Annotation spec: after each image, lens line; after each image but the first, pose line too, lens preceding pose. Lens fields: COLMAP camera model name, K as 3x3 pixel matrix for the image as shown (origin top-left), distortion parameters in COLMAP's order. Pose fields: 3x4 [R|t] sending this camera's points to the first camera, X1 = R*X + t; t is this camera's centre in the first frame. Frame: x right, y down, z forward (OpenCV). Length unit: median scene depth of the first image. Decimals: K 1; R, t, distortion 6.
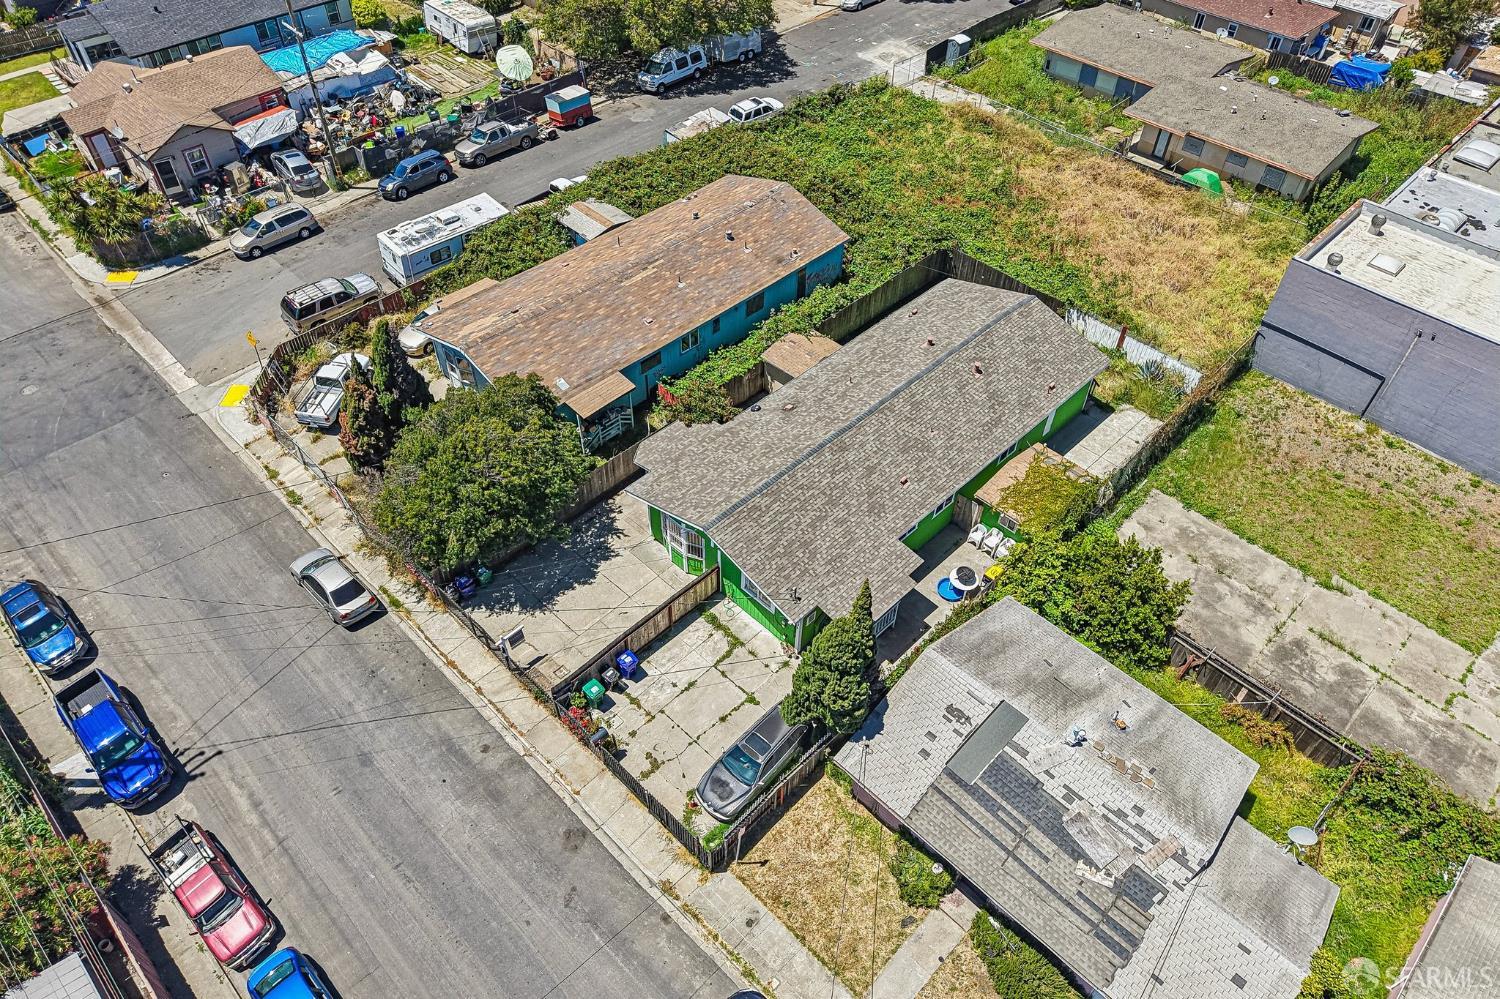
lens RADIAL K [[1008.1, 0, 747.1], [0, 1008.1, 501.3], [0, 0, 1]] dist [0.033617, -0.036684]
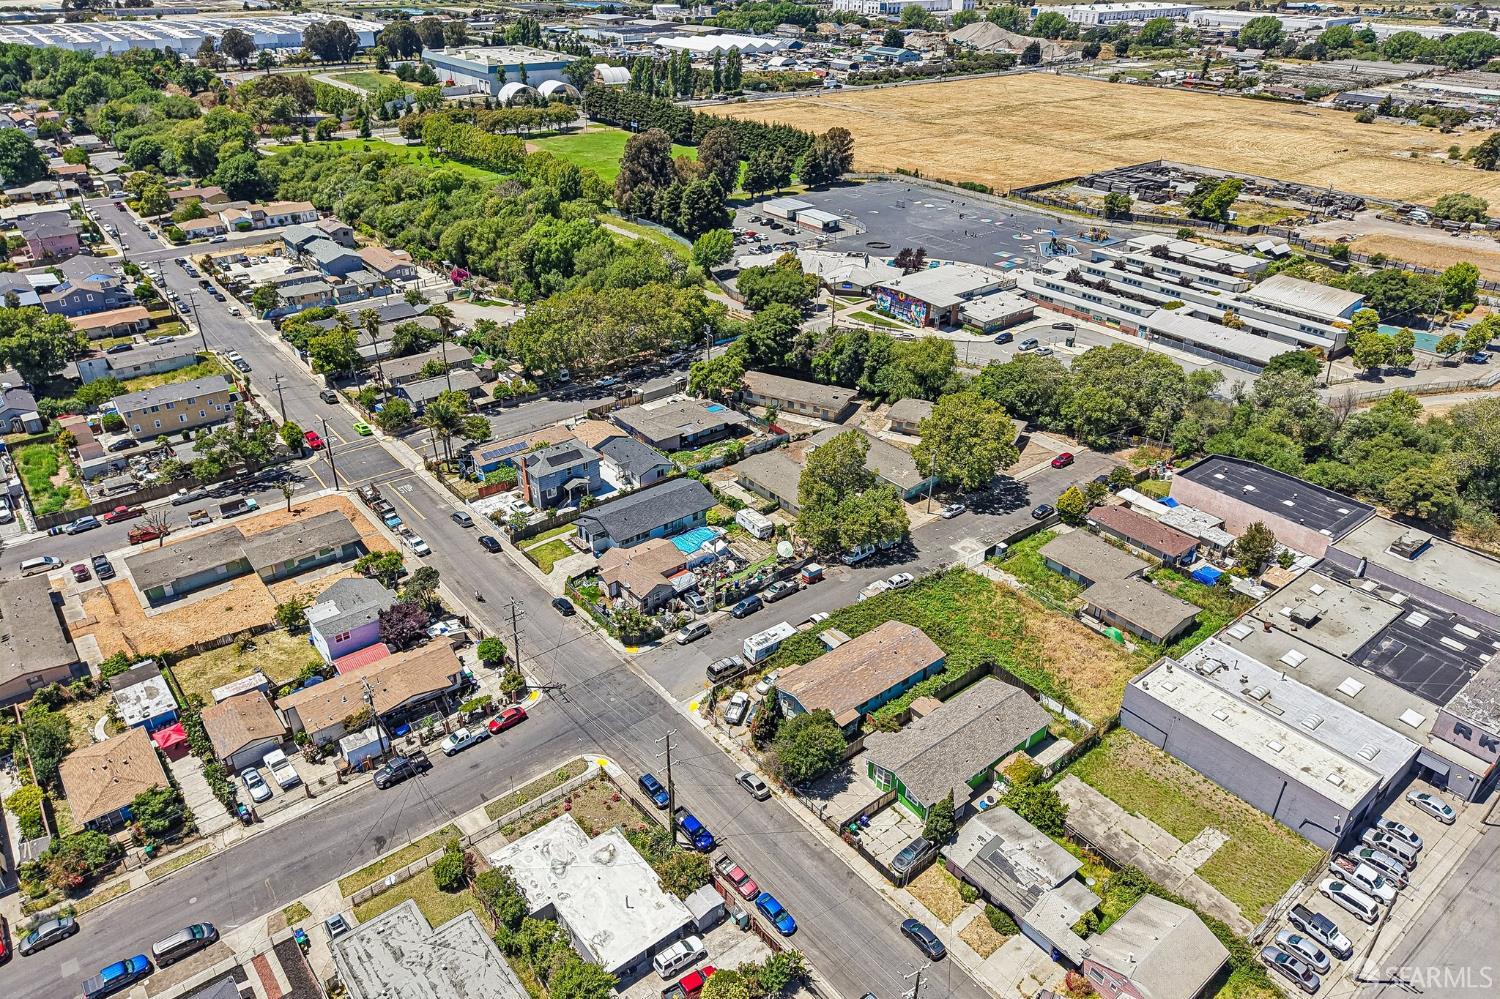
lens RADIAL K [[1021.6, 0, 741.5], [0, 1021.6, 469.6], [0, 0, 1]] dist [0.060980, -0.129134]
pose [[0.994029, 0.046703, -0.098612, -0.179086], [-0.075606, 0.946445, -0.313887, 0.131802], [0.078672, 0.319469, 0.944325, -1.629627]]
